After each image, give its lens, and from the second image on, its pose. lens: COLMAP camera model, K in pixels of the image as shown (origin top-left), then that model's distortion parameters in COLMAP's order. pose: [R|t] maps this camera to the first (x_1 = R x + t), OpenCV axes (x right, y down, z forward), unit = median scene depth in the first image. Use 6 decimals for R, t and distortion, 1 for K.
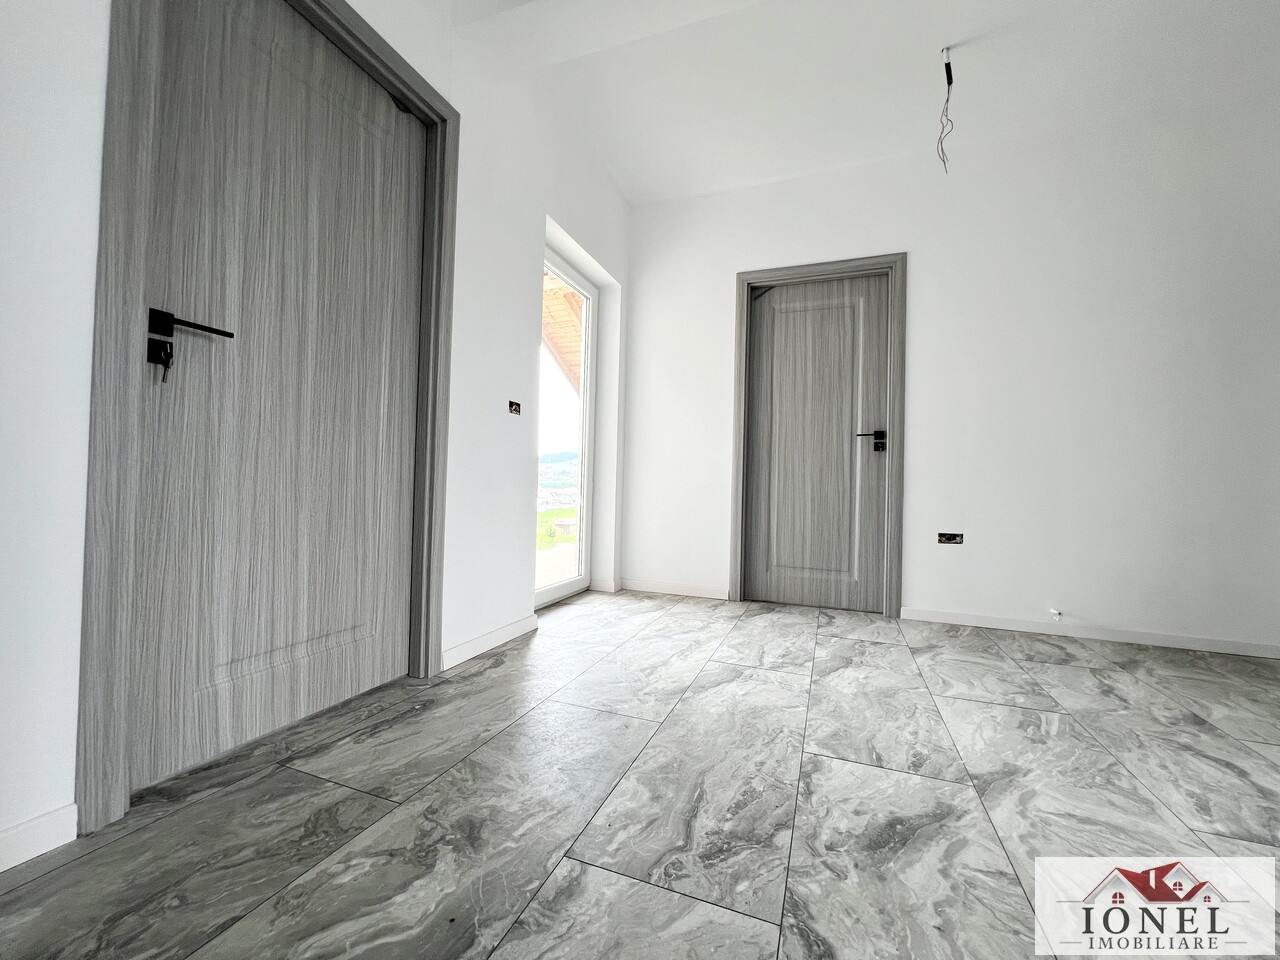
lens RADIAL K [[513.4, 0, 637.0], [0, 513.4, 482.3], [0, 0, 1]] dist [-0.003845, 0.000521]
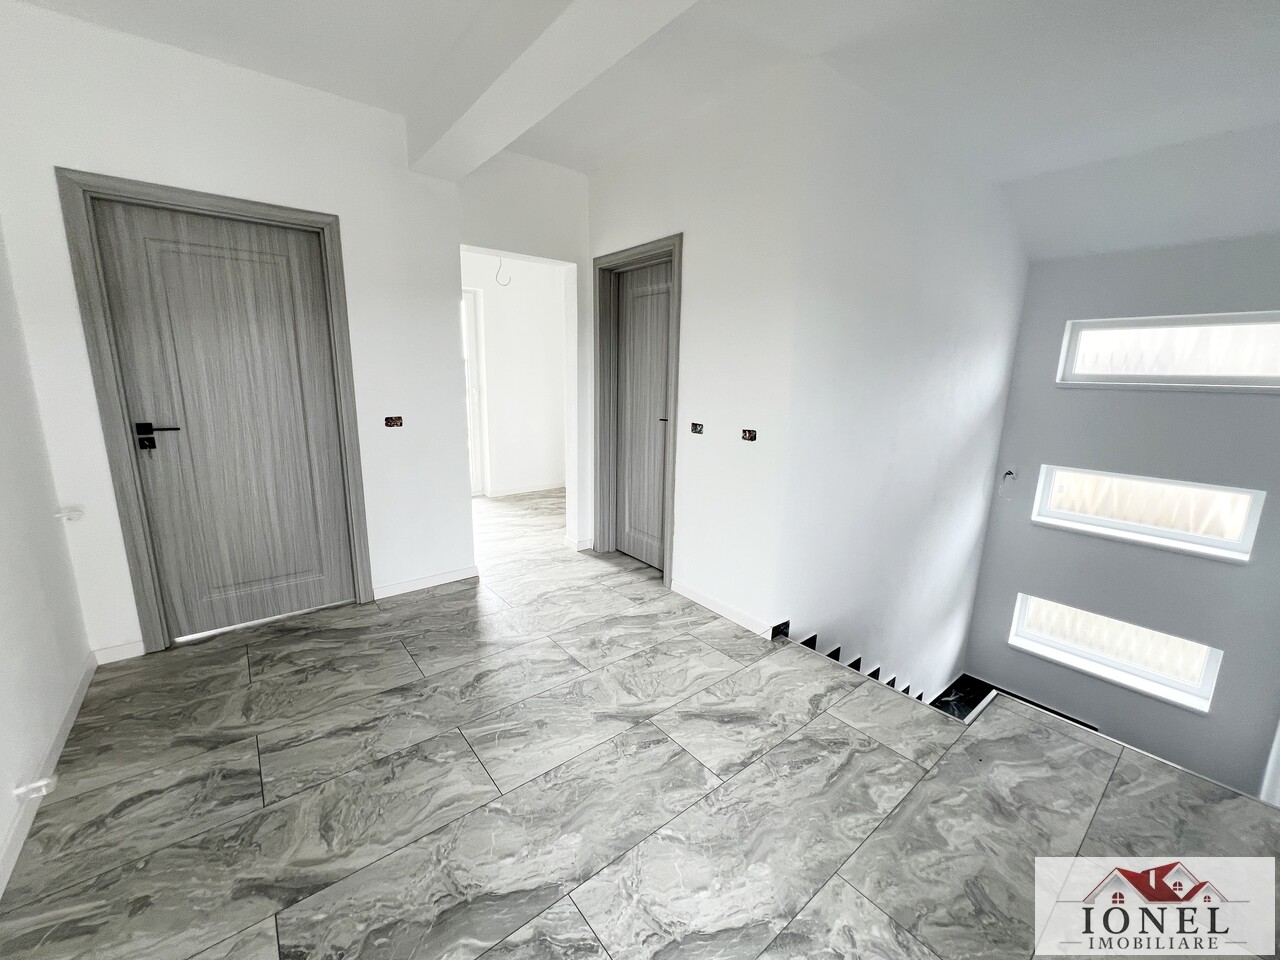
lens RADIAL K [[513.4, 0, 641.0], [0, 513.4, 480.2], [0, 0, 1]] dist [-0.003845, 0.000521]
pose [[-0.866631, -0.145956, 0.477124, 0.020450], [-0.046399, 0.975689, 0.214194, -0.490158], [-0.496787, 0.163489, -0.852334, 2.310189]]
